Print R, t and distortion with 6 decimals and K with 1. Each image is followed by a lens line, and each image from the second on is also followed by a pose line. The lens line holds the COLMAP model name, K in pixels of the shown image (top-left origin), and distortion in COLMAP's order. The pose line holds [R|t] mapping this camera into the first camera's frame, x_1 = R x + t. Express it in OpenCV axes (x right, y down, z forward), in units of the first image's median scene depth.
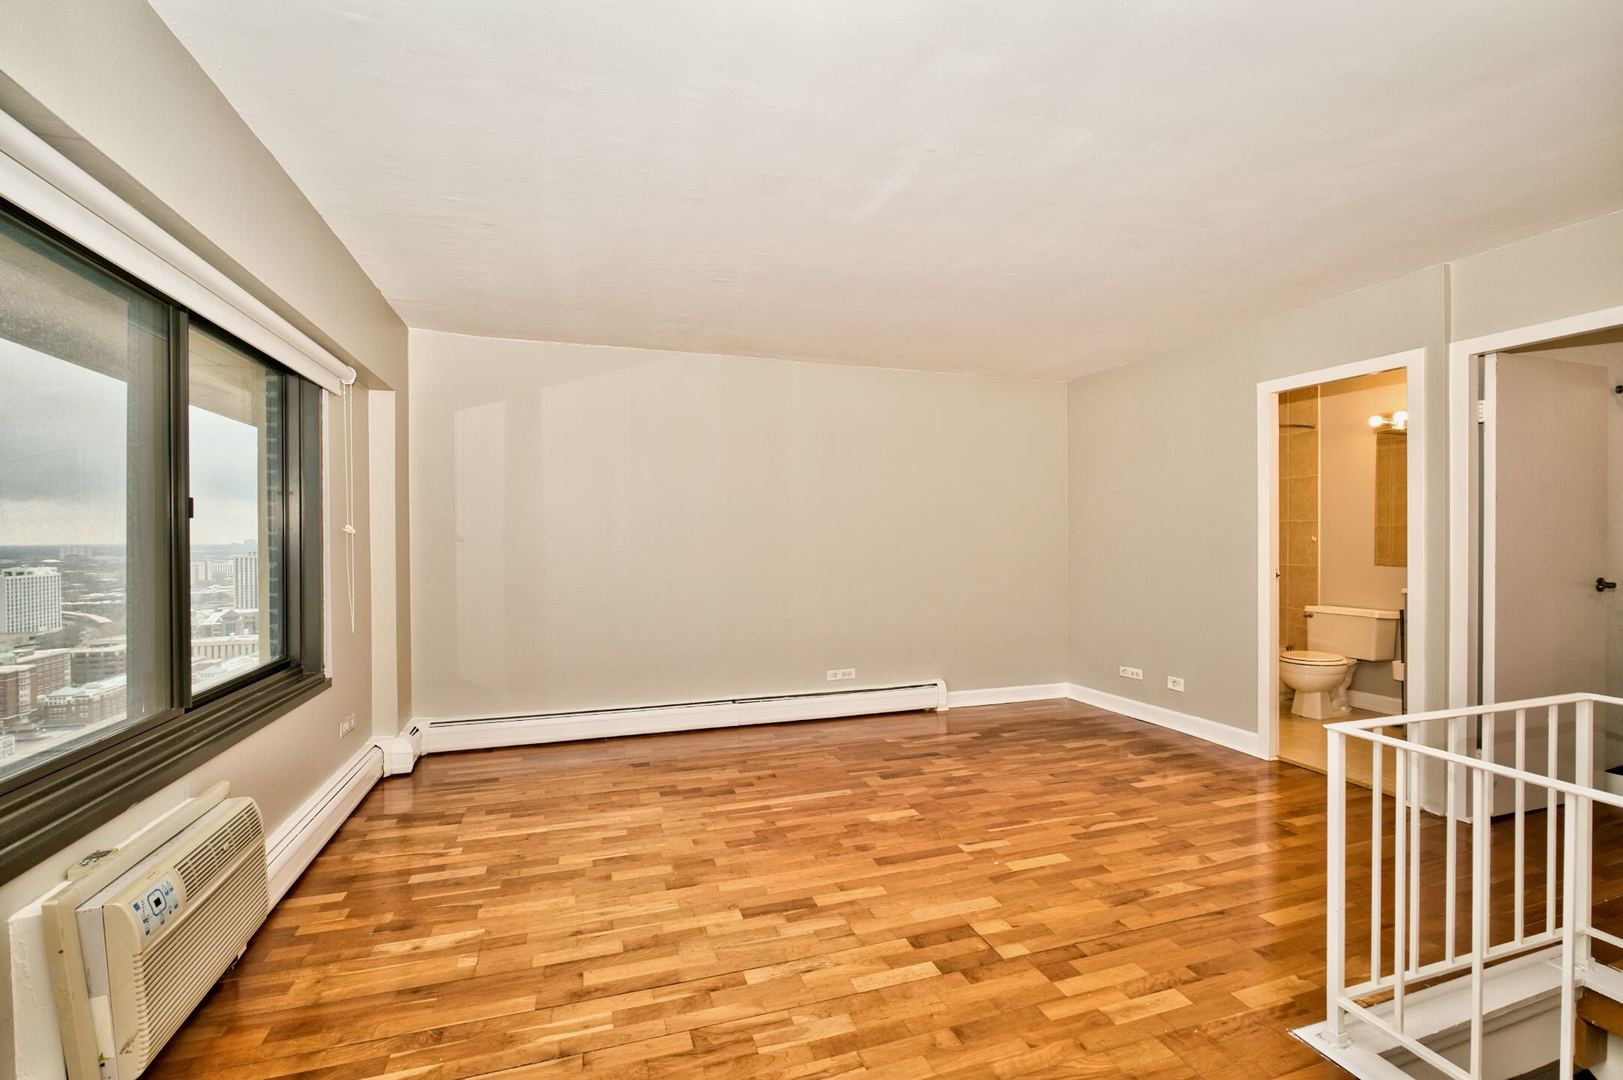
lens RADIAL K [[705.3, 0, 811.5], [0, 705.3, 540.0], [0, 0, 1]] dist [-0.025975, 0.007816]
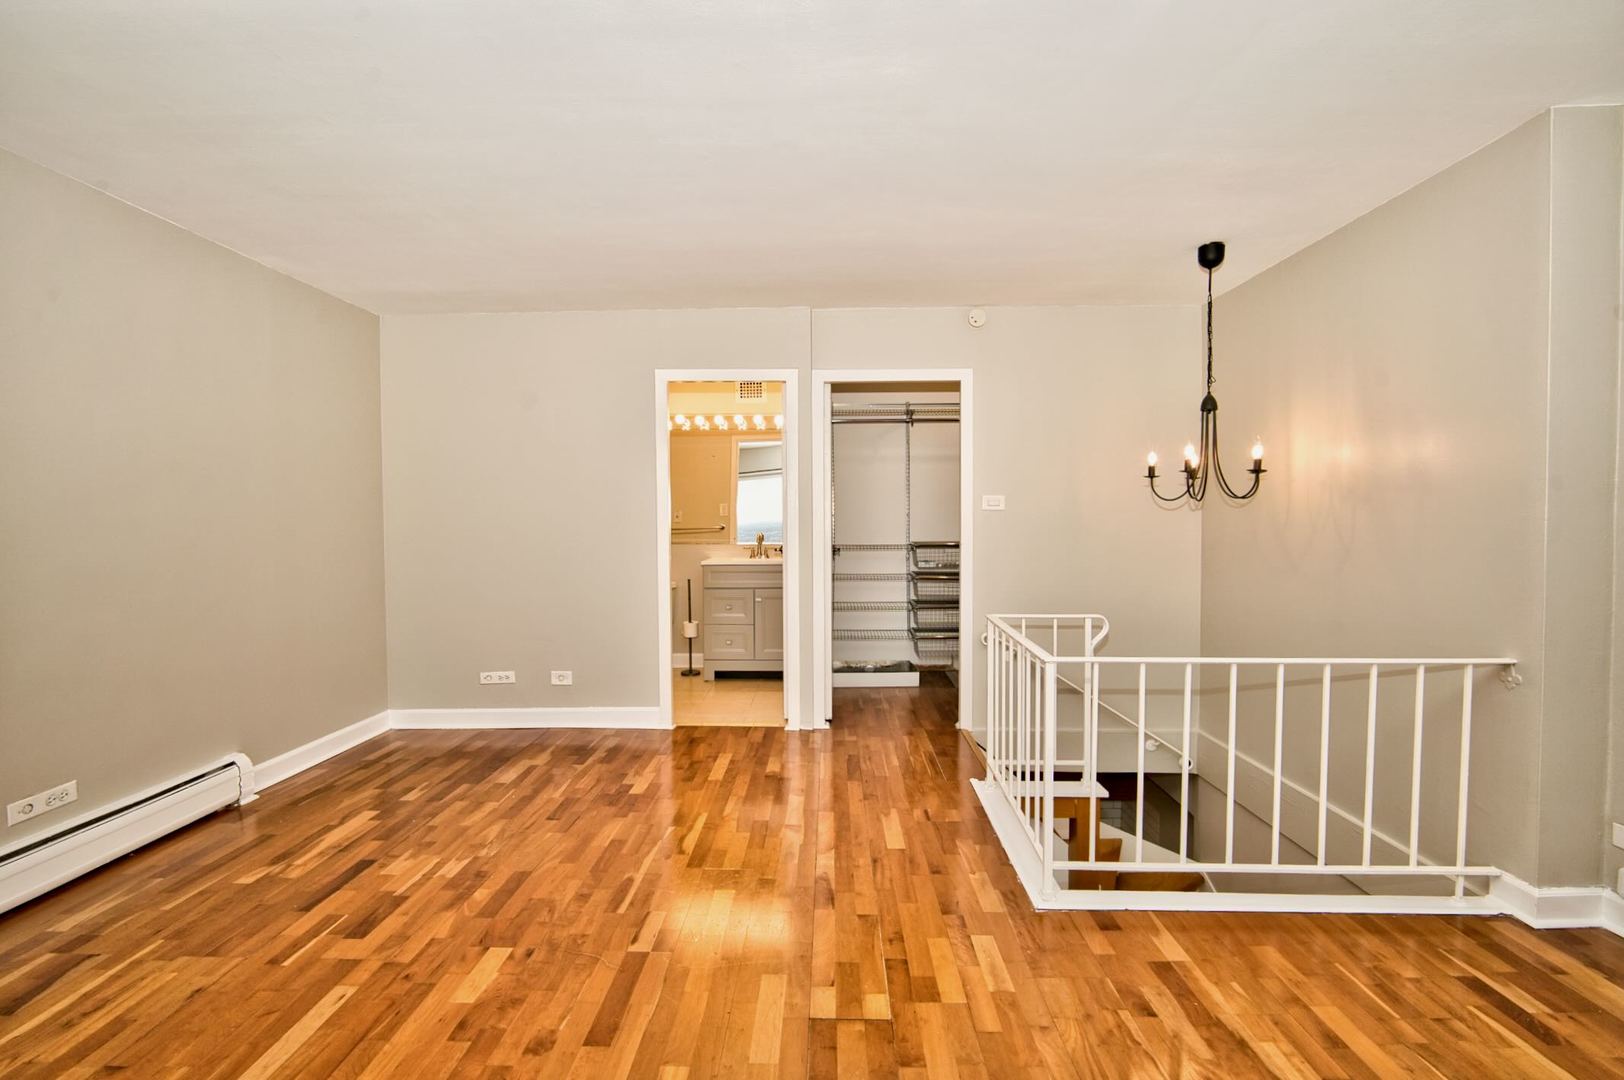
lens RADIAL K [[717.3, 0, 812.0], [0, 717.3, 540.0], [0, 0, 1]] dist [-0.024350, 0.006648]
pose [[0.341701, -0.026545, 0.939434, -0.315657], [0.008674, 0.999648, 0.025091, 0.003757], [-0.939769, -0.000425, 0.341811, 0.469491]]
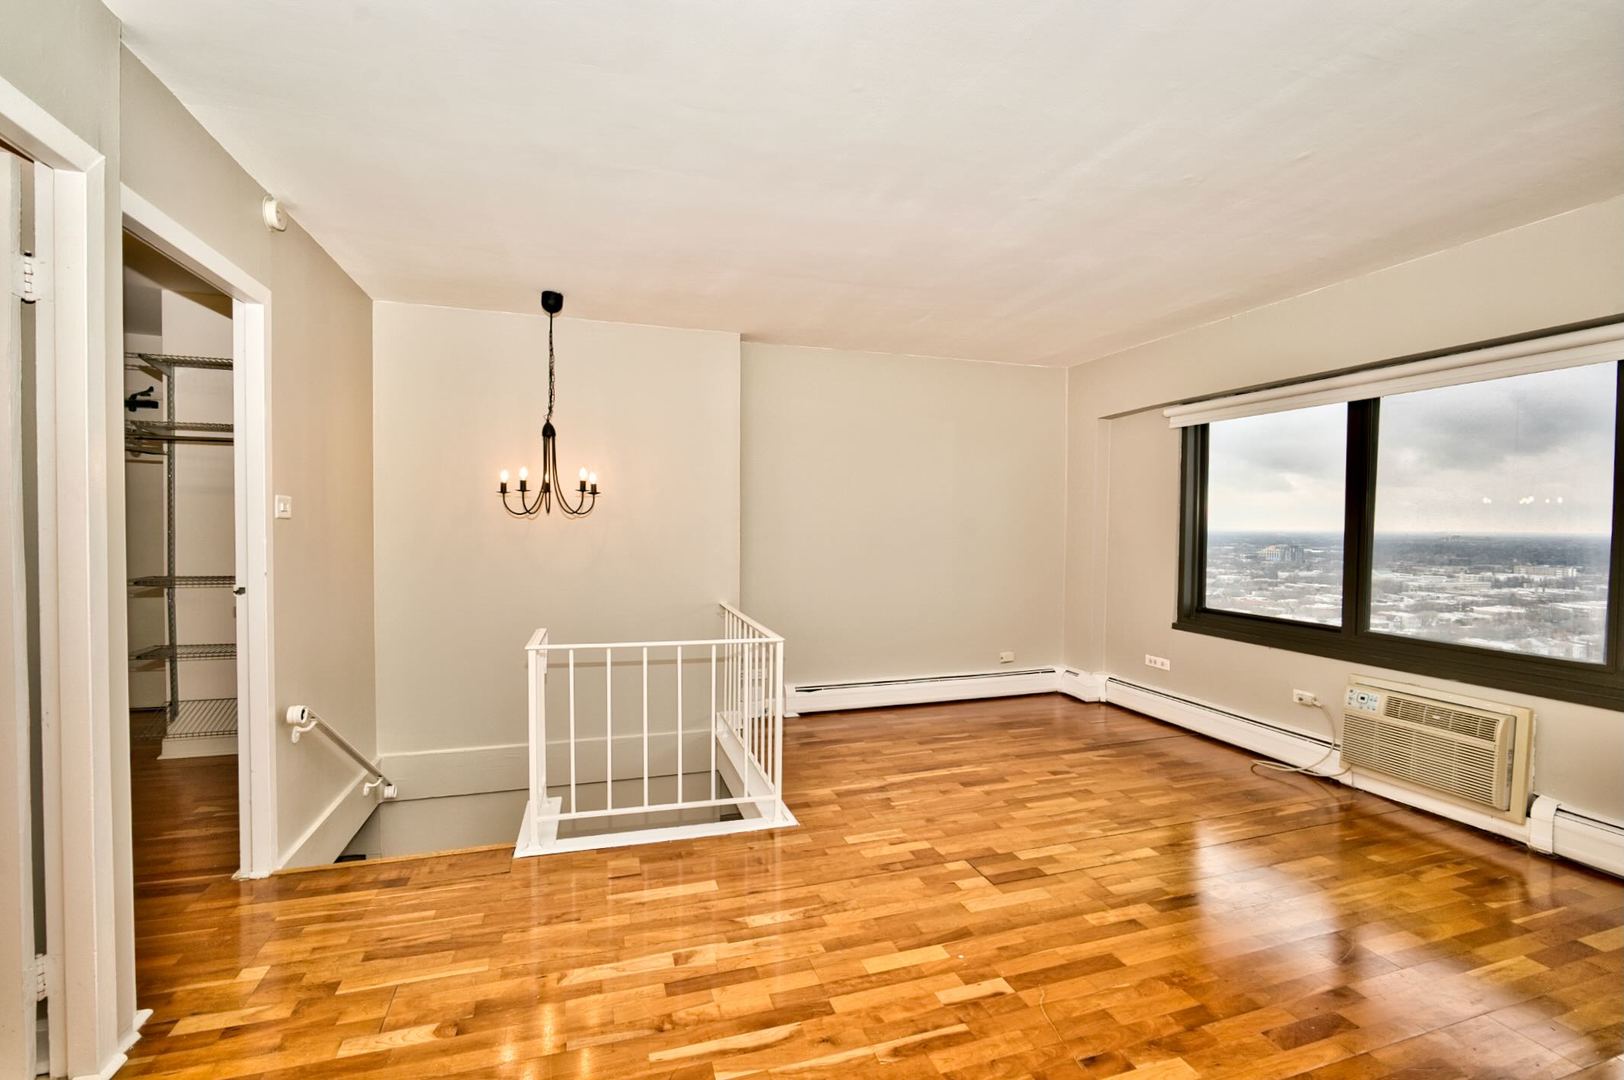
lens RADIAL K [[717.3, 0, 812.0], [0, 717.3, 540.0], [0, 0, 1]] dist [-0.024350, 0.006648]
pose [[-0.999958, -0.004237, 0.008088, 0.322799], [-0.004007, 0.999596, 0.028153, -0.013676], [-0.008204, 0.028120, -0.999571, 1.350793]]
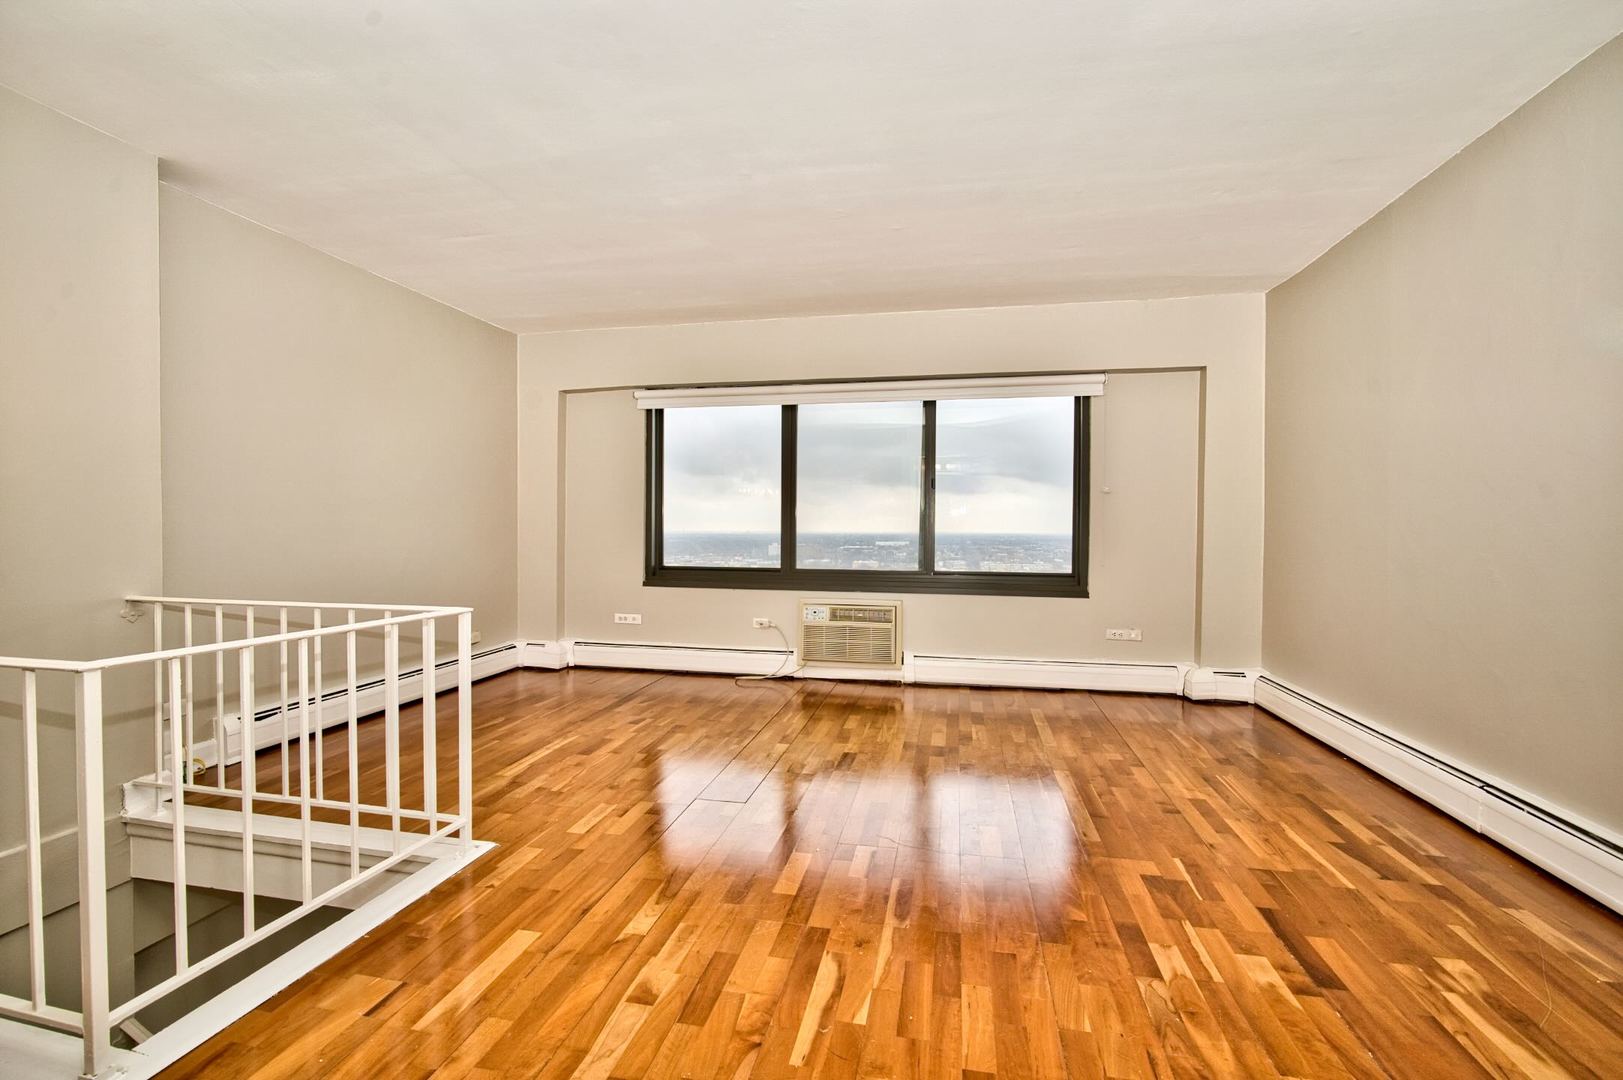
lens RADIAL K [[705.3, 0, 811.5], [0, 705.3, 540.0], [0, 0, 1]] dist [-0.025975, 0.007816]
pose [[-0.500961, 0.016580, -0.865311, 0.760020], [-0.006511, 0.999716, 0.022925, 0.050971], [0.865445, 0.017119, -0.500711, 1.078045]]
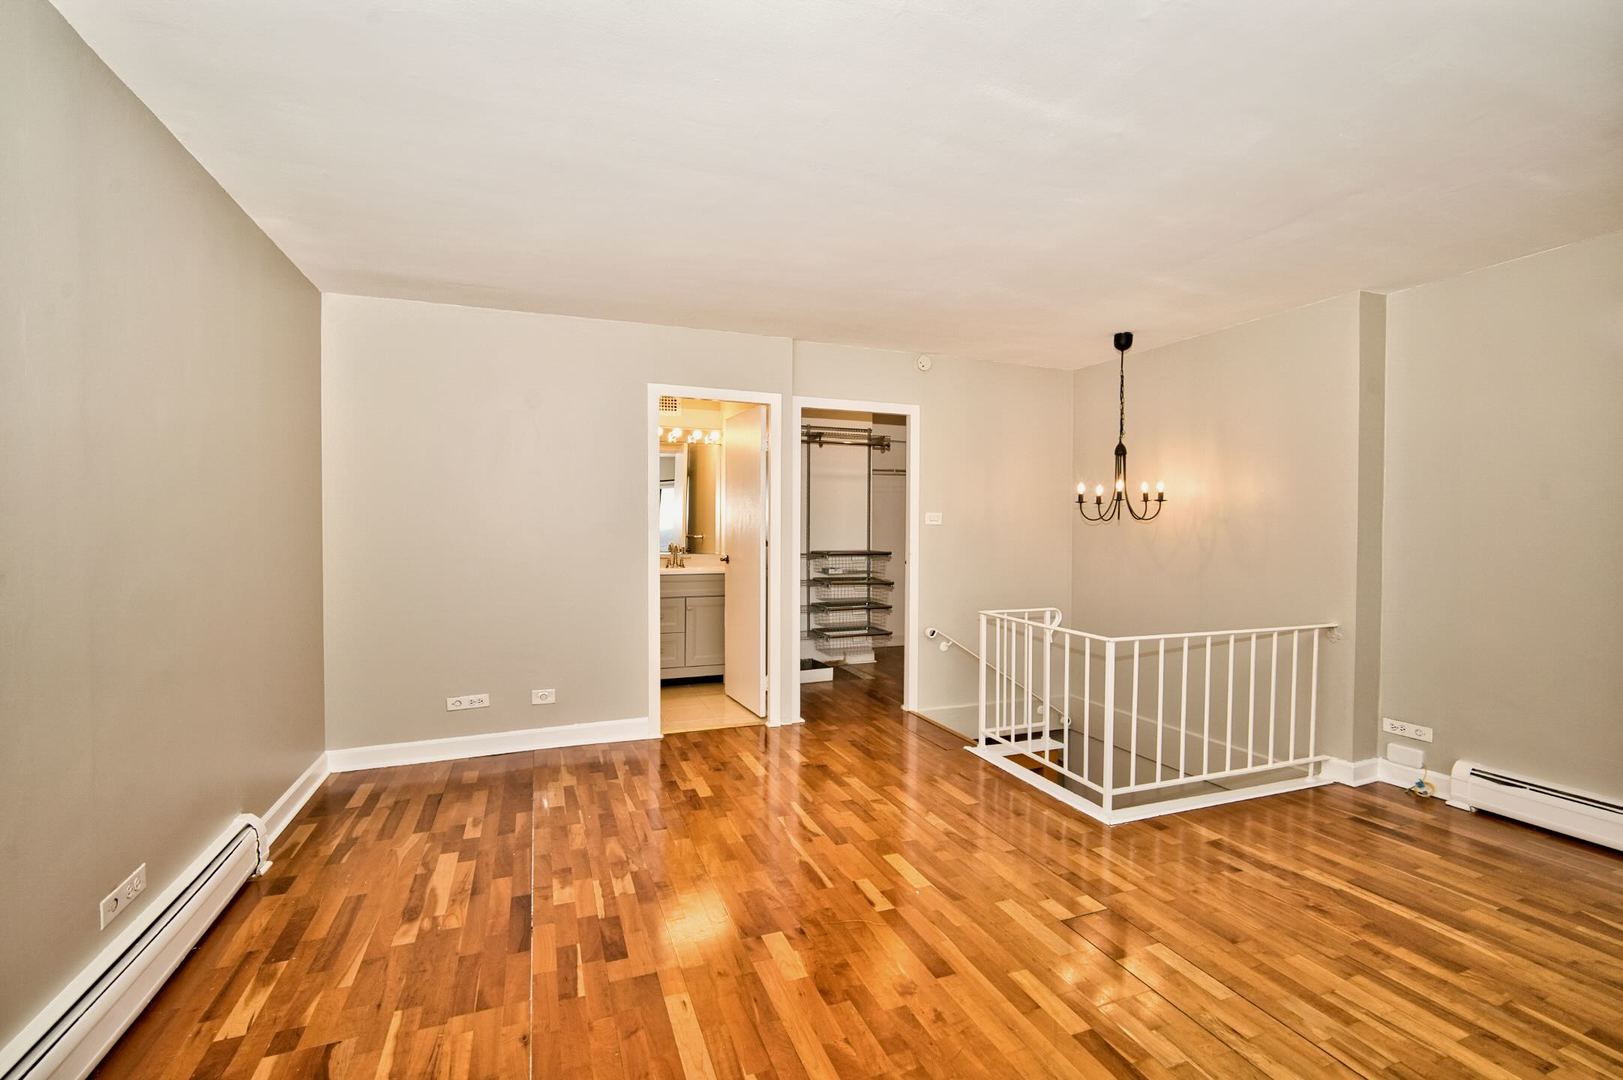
lens RADIAL K [[705.3, 0, 811.5], [0, 705.3, 540.0], [0, 0, 1]] dist [-0.025975, 0.007816]
pose [[-0.049751, -0.017576, 0.998607, -0.478559], [0.001216, 0.999843, 0.017659, -0.008360], [-0.998761, 0.002092, -0.049722, 0.902453]]
